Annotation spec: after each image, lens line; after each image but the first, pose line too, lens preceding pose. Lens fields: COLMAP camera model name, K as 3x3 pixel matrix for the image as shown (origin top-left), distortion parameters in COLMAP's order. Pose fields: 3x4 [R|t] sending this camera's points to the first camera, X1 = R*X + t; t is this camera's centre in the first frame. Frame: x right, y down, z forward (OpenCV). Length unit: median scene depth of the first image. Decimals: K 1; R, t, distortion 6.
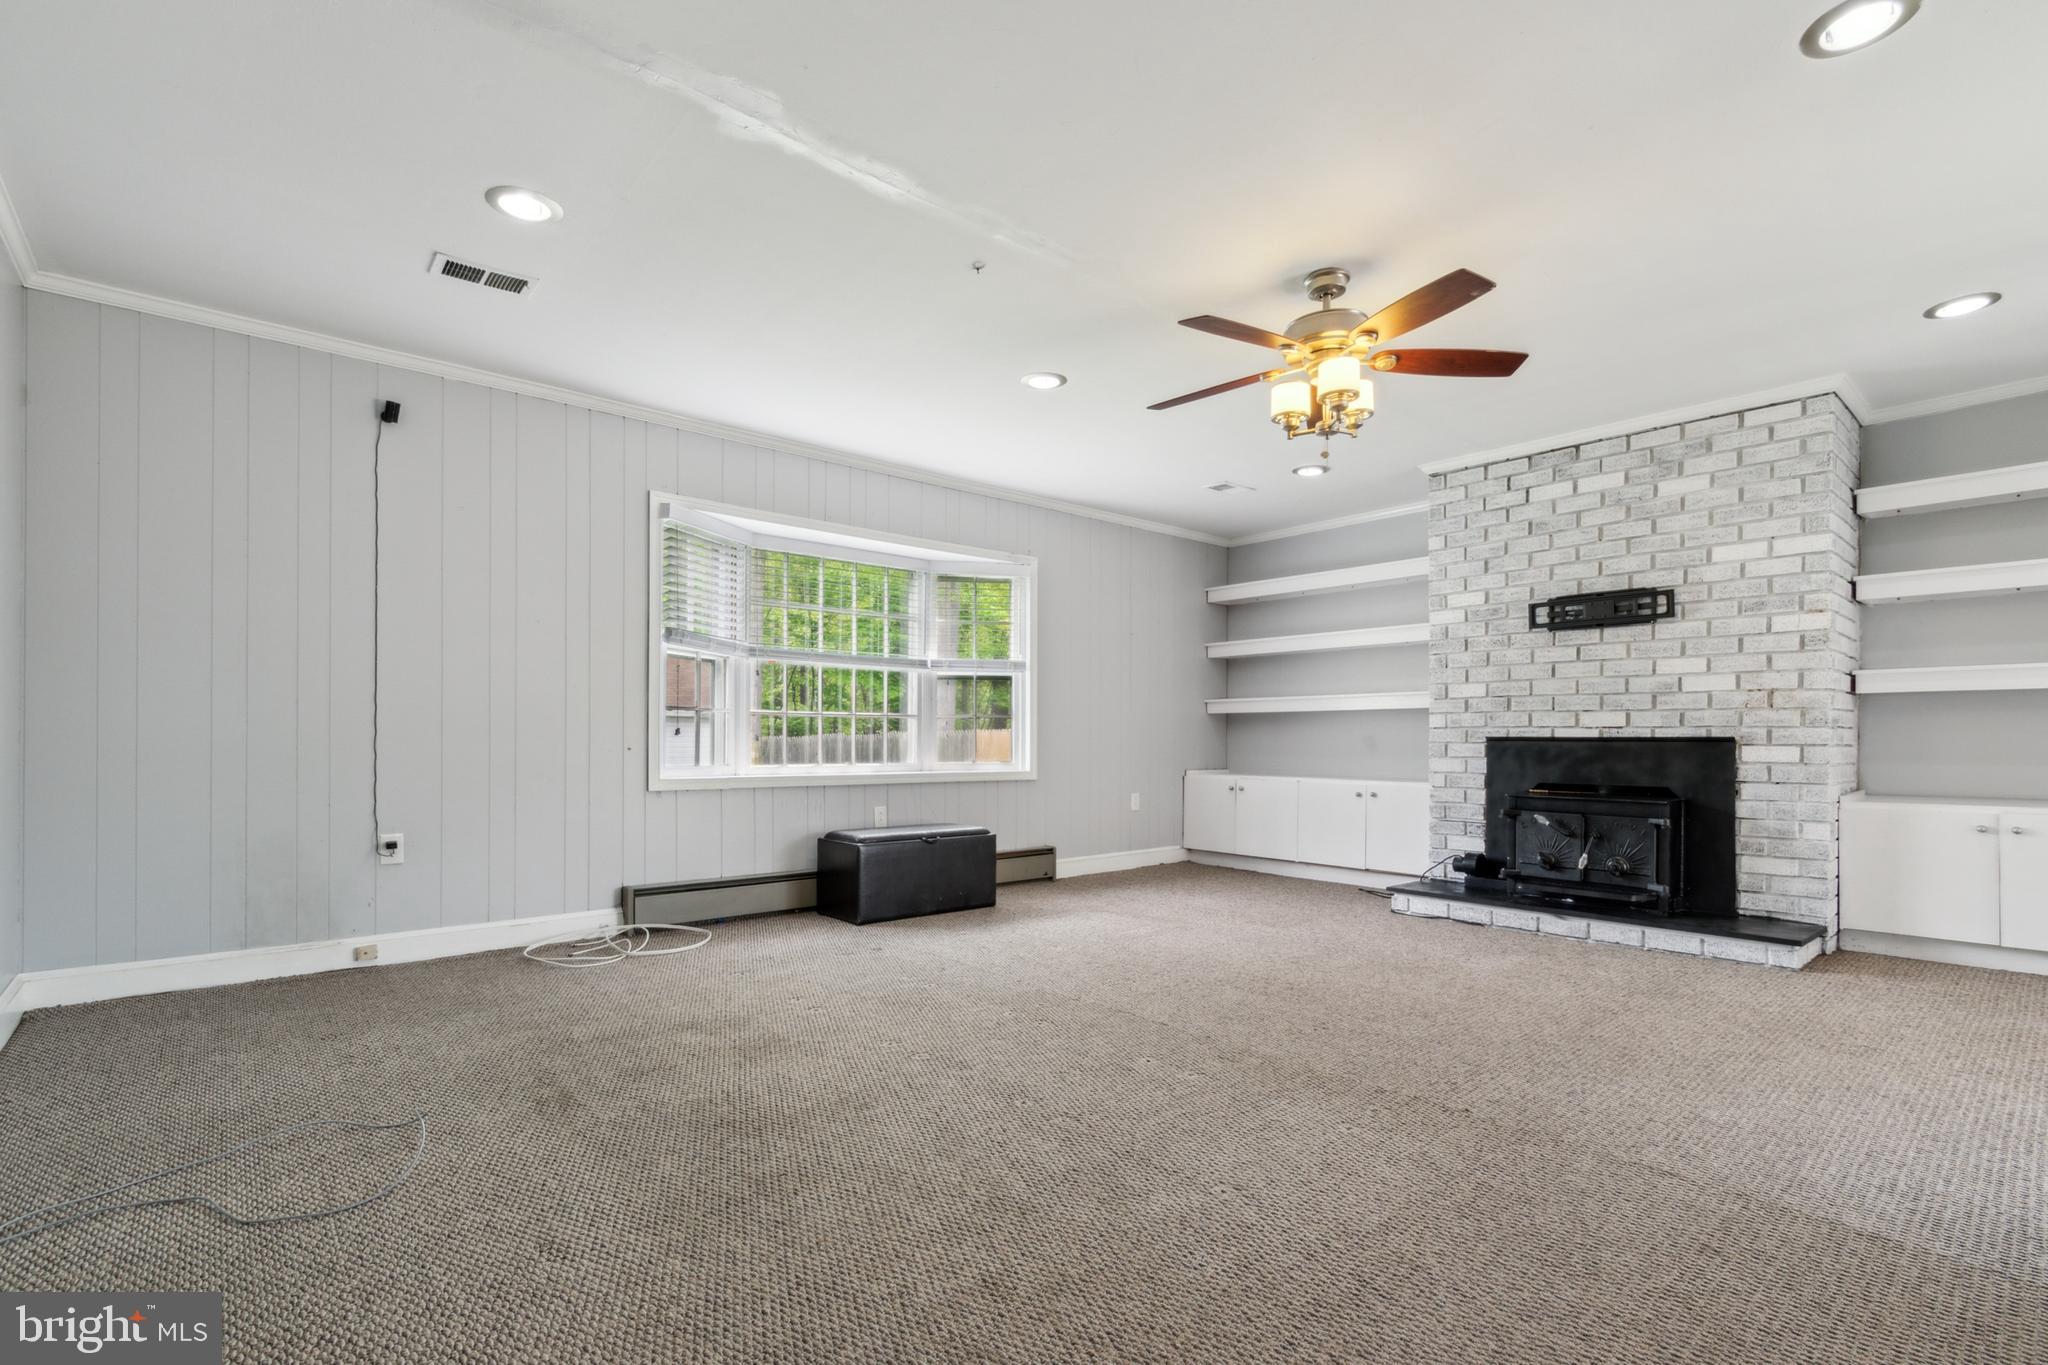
lens RADIAL K [[924.9, 0, 1020.6], [0, 924.9, 737.5], [0, 0, 1]] dist [0.003253, 0.000021]
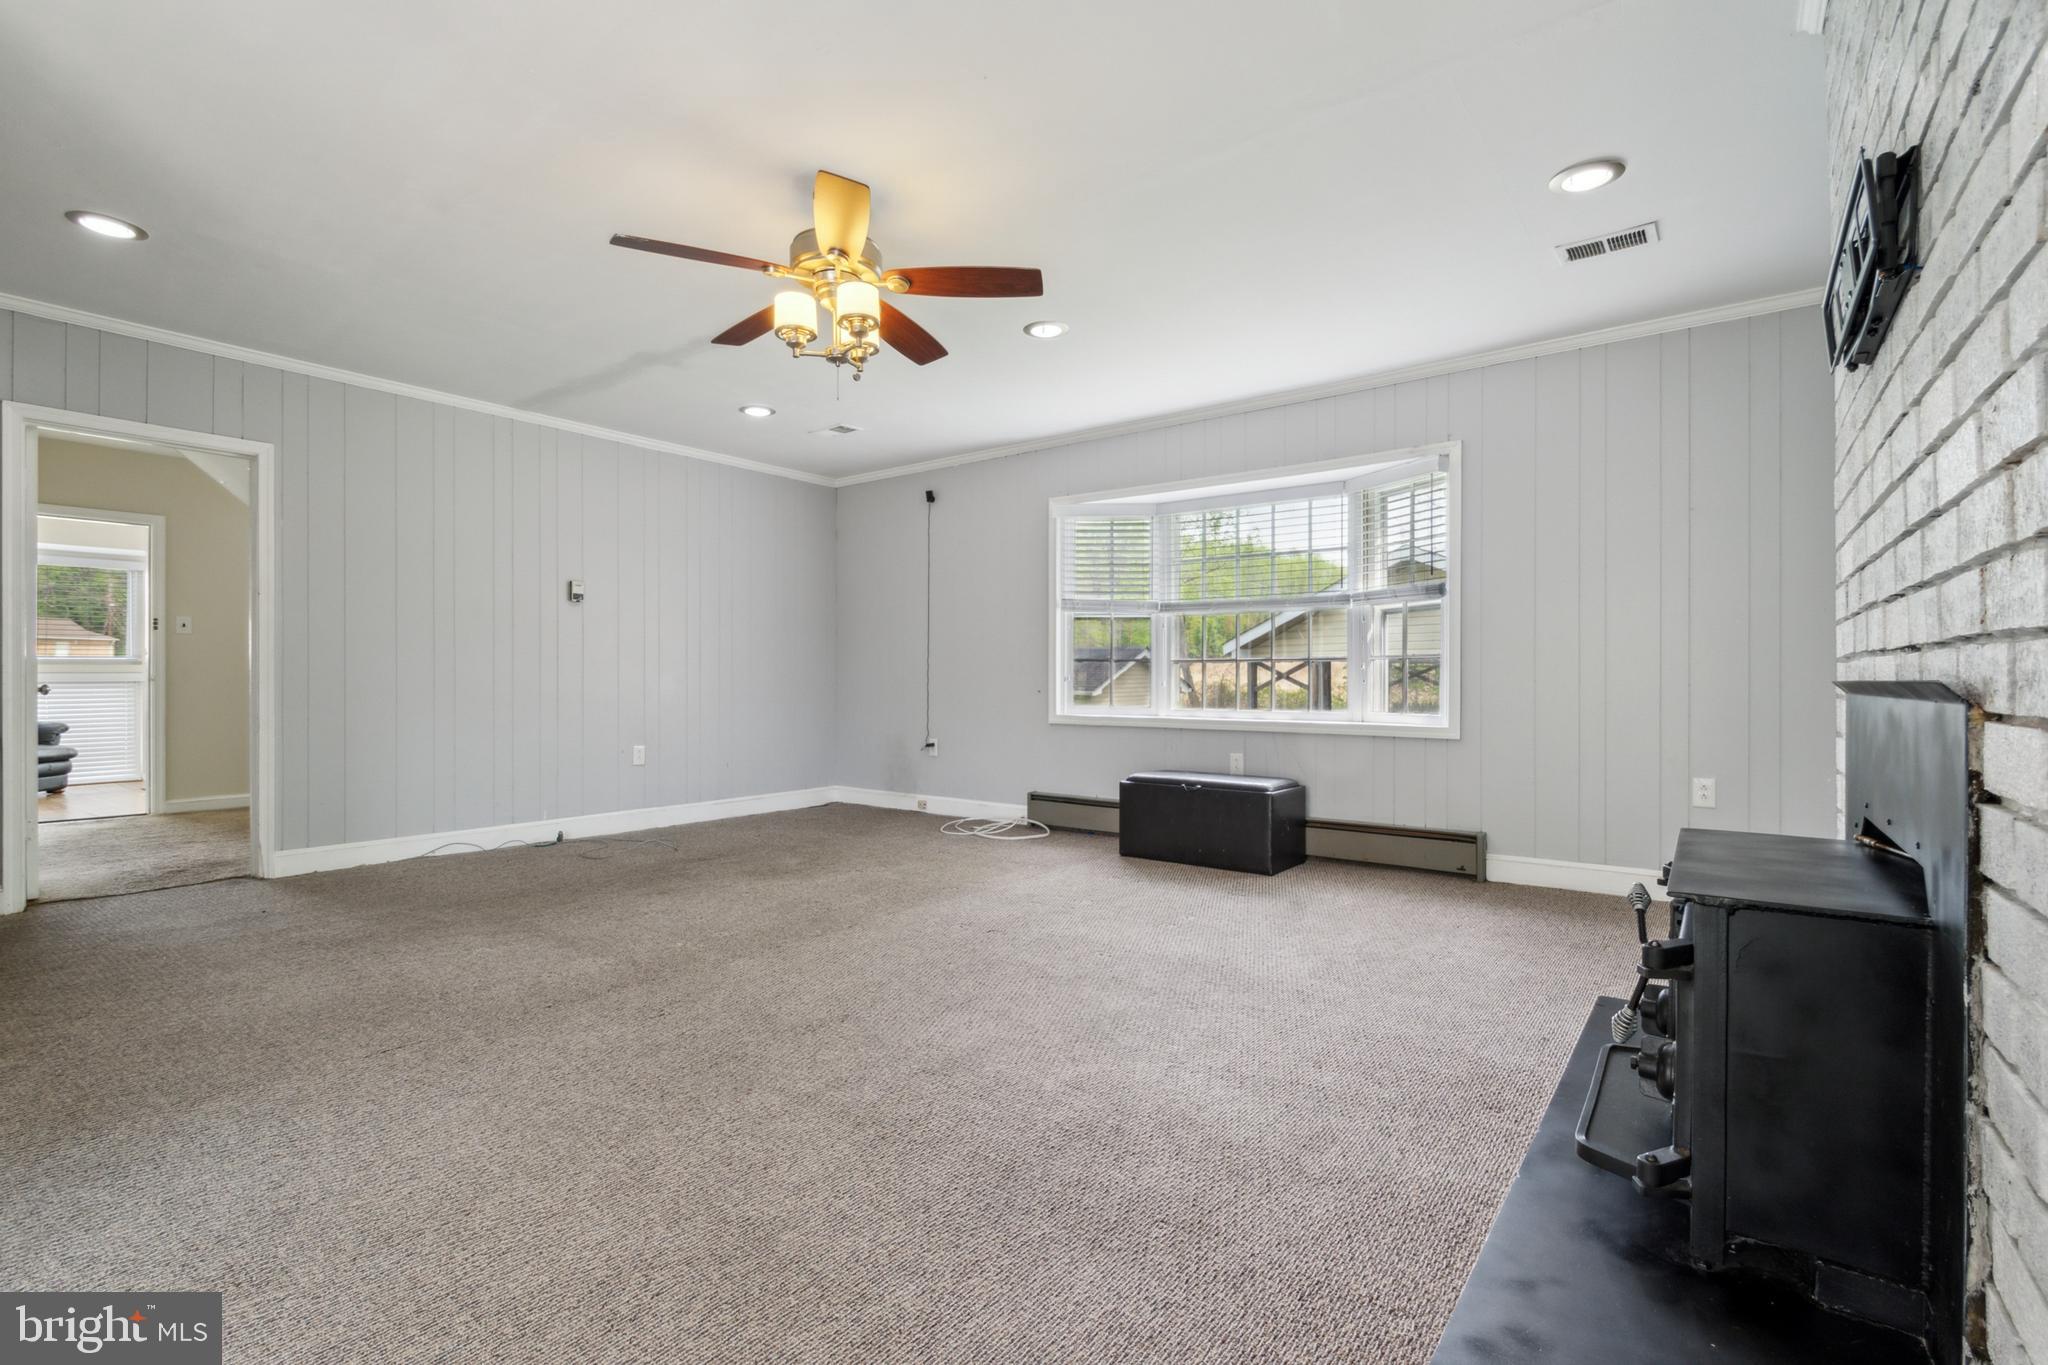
lens RADIAL K [[924.9, 0, 1040.2], [0, 924.9, 679.8], [0, 0, 1]] dist [0.003253, 0.000021]
pose [[0.231497, -0.001979, -0.972834, 0.898448], [0.001294, 0.999998, -0.001726, -0.002258], [0.972835, -0.000859, 0.231499, 0.679478]]
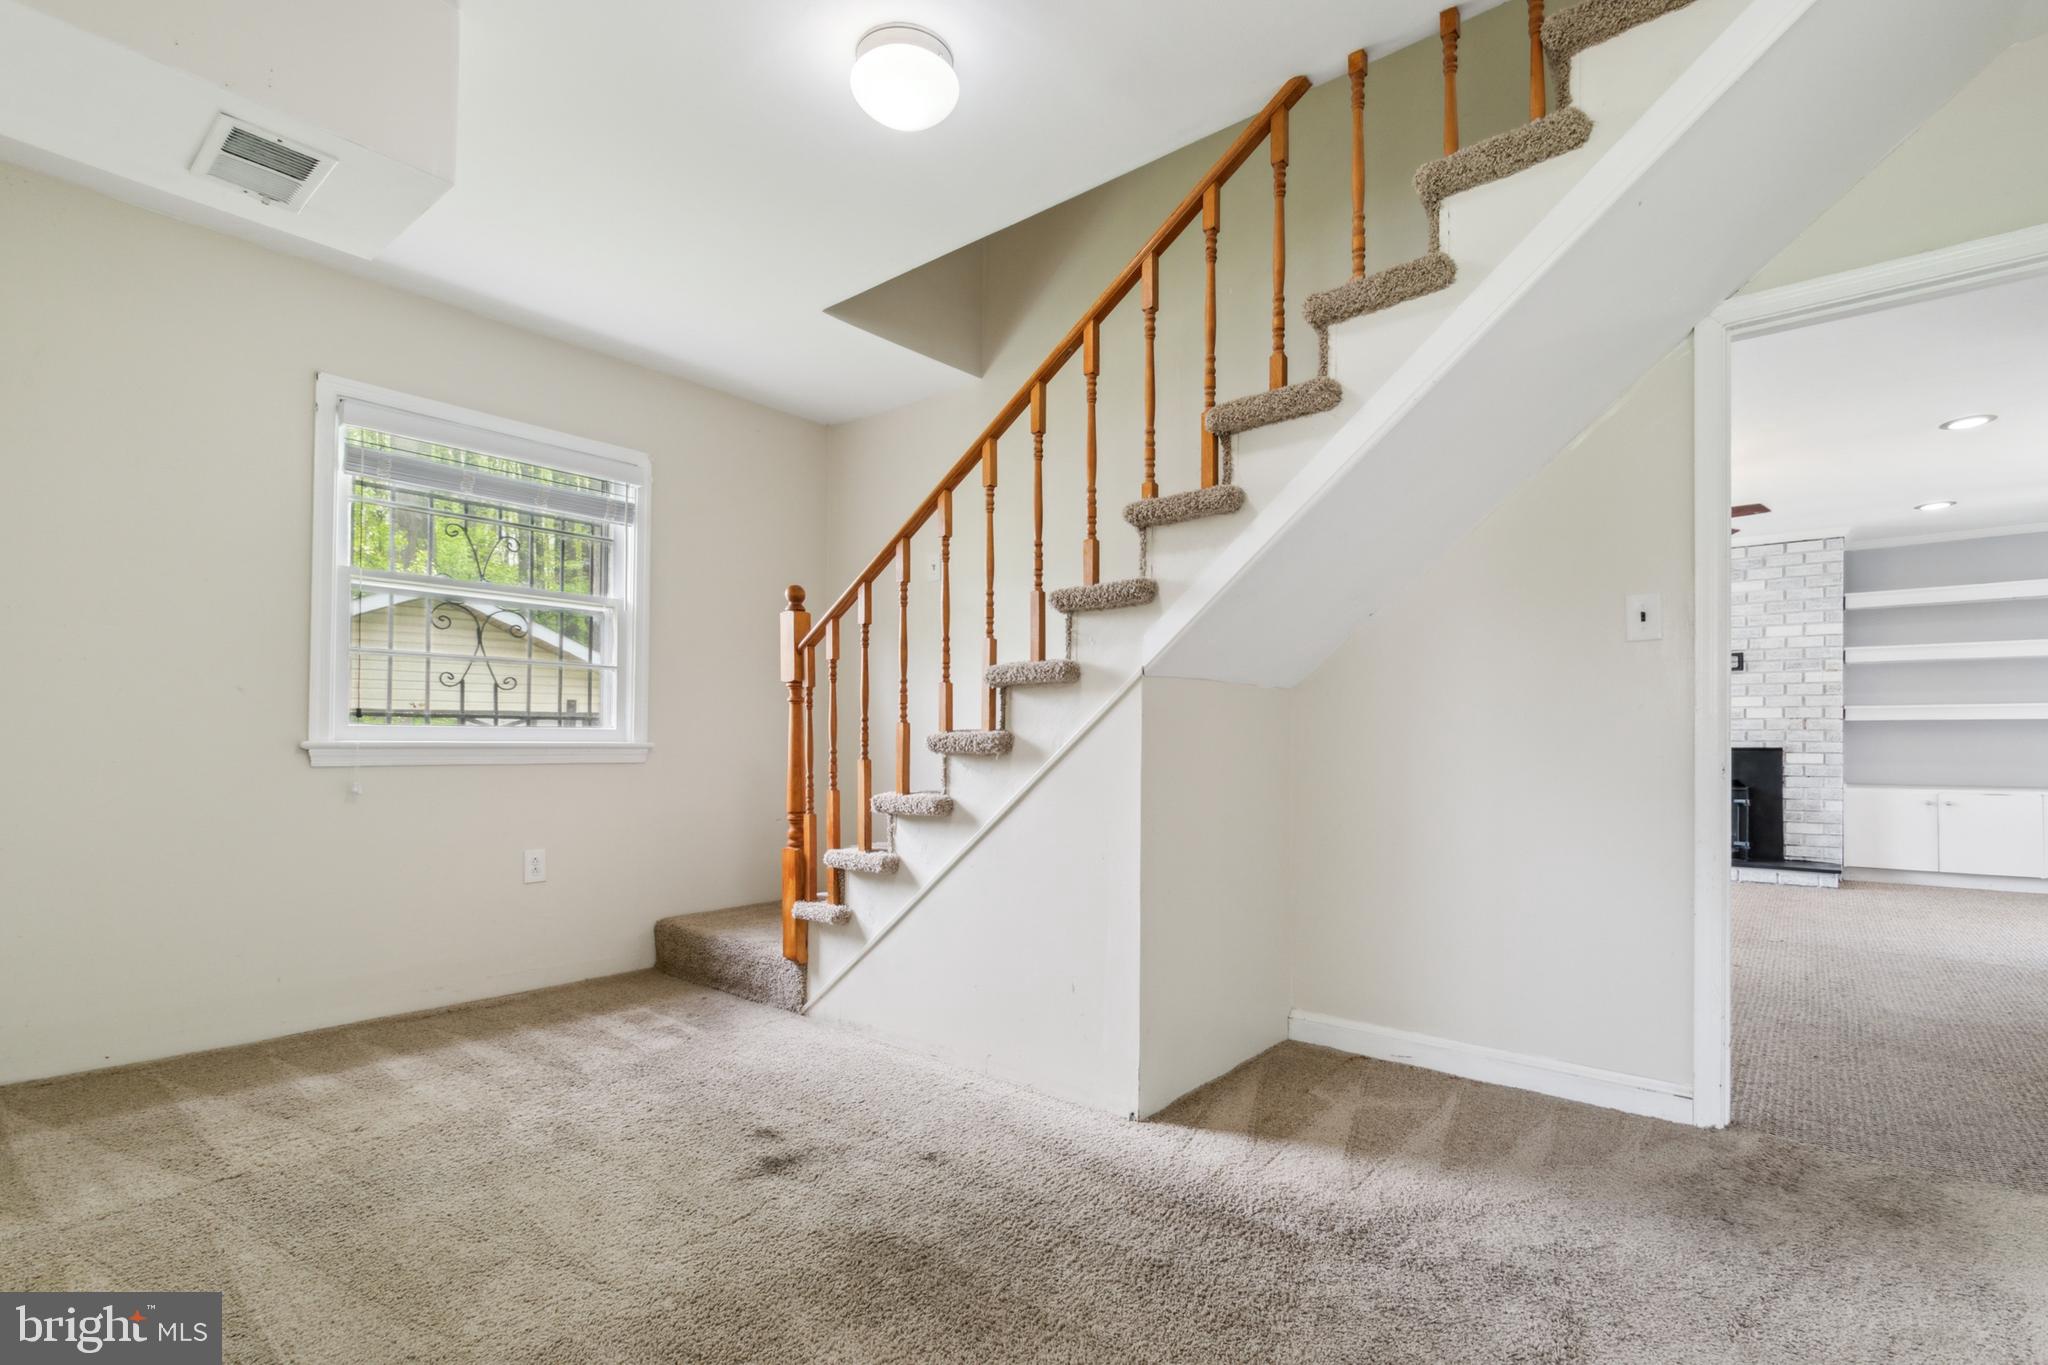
lens RADIAL K [[924.9, 0, 1044.2], [0, 924.9, 735.2], [0, 0, 1]] dist [0.003253, 0.000021]
pose [[0.988175, 0.004666, 0.153261, -0.706083], [-0.003362, 0.999956, -0.008768, -0.003805], [-0.153295, 0.008149, 0.988147, -0.365776]]
